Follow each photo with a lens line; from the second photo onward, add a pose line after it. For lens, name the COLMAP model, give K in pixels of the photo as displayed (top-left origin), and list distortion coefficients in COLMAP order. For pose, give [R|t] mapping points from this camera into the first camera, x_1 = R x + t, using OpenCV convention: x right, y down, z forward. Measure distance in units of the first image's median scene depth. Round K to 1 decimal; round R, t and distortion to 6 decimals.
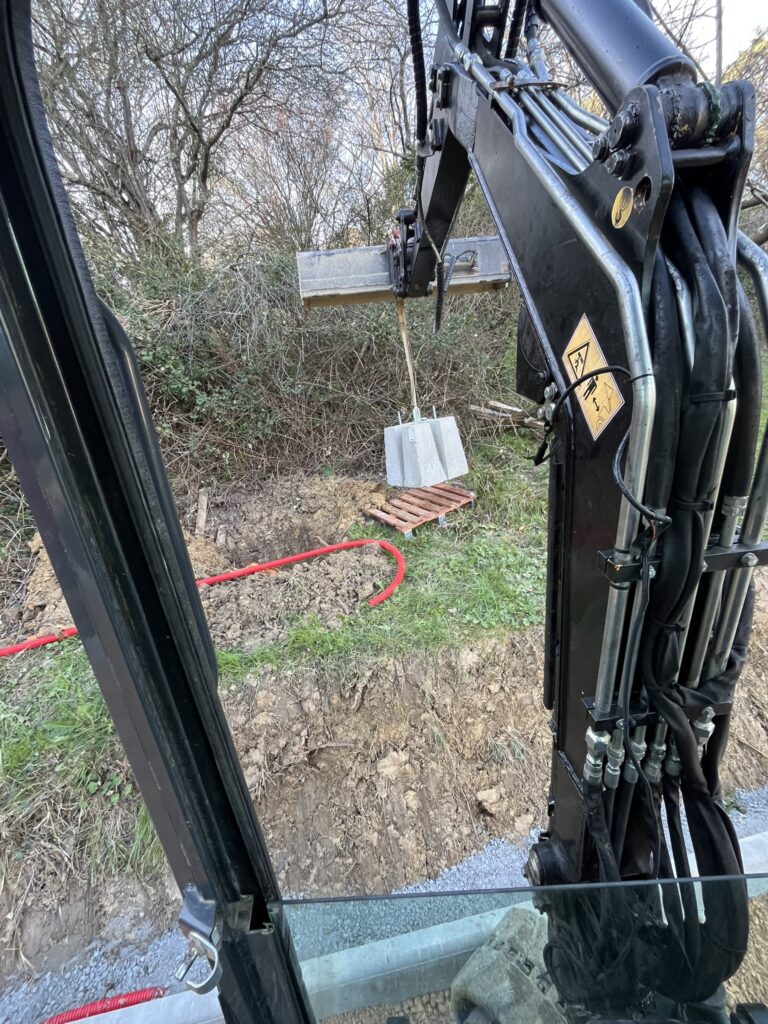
lens RADIAL K [[416.0, 0, 380.8], [0, 416.0, 513.6], [0, 0, 1]] dist [-0.003923, 0.000214]
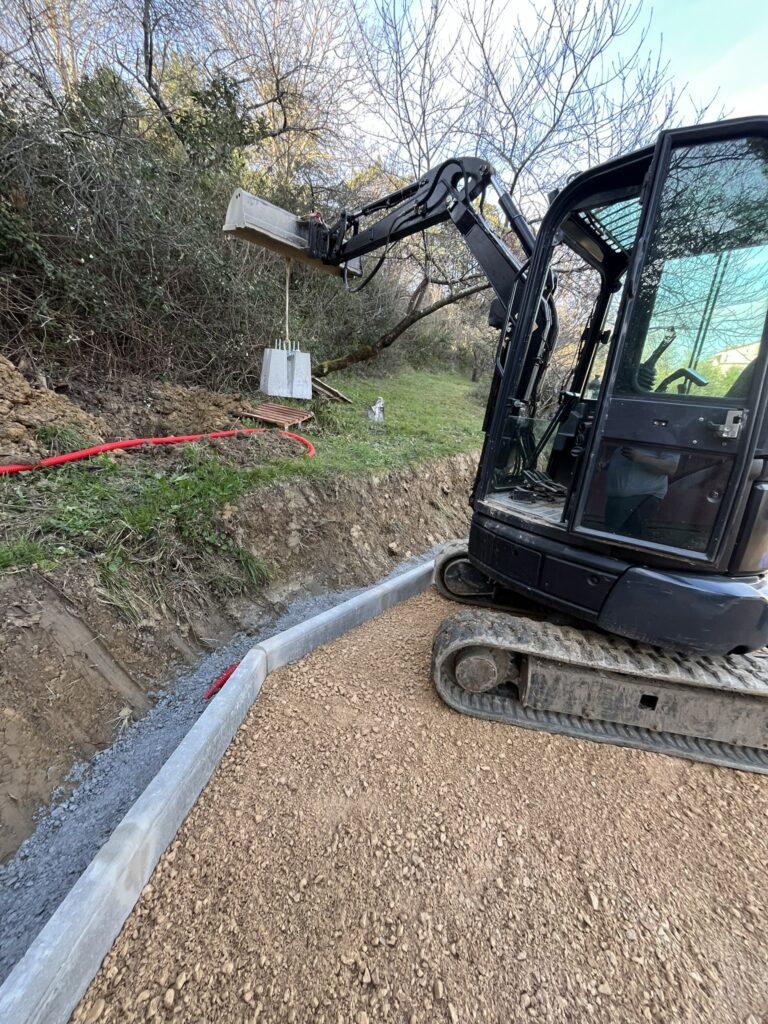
lens RADIAL K [[416.0, 0, 383.2], [0, 416.0, 508.5], [0, 0, 1]] dist [-0.003923, 0.000214]
pose [[0.702948, -0.005026, 0.711223, -1.036977], [-0.001166, 0.999966, 0.008219, 0.449810], [-0.711240, -0.006607, 0.702918, -0.288228]]
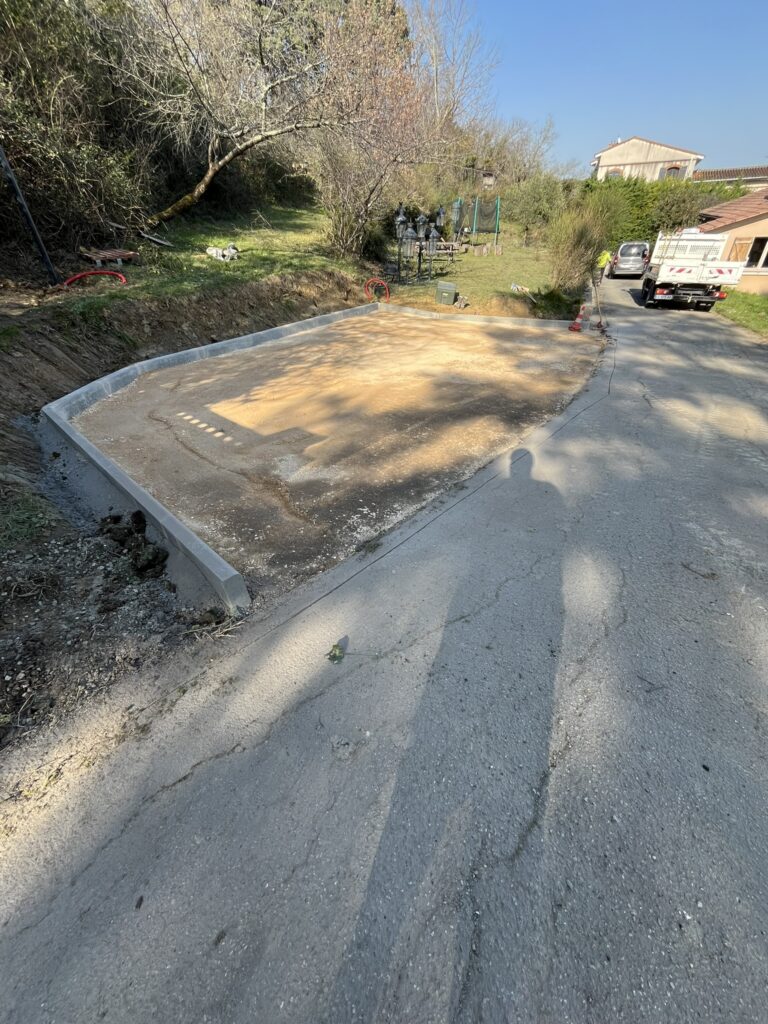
lens RADIAL K [[416.0, 0, 385.2], [0, 416.0, 507.8], [0, 0, 1]] dist [-0.003923, 0.000214]
pose [[0.551107, -0.348063, 0.758375, -1.884249], [0.130688, 0.933637, 0.333531, 0.953254], [-0.824137, -0.084701, 0.560022, -2.029932]]
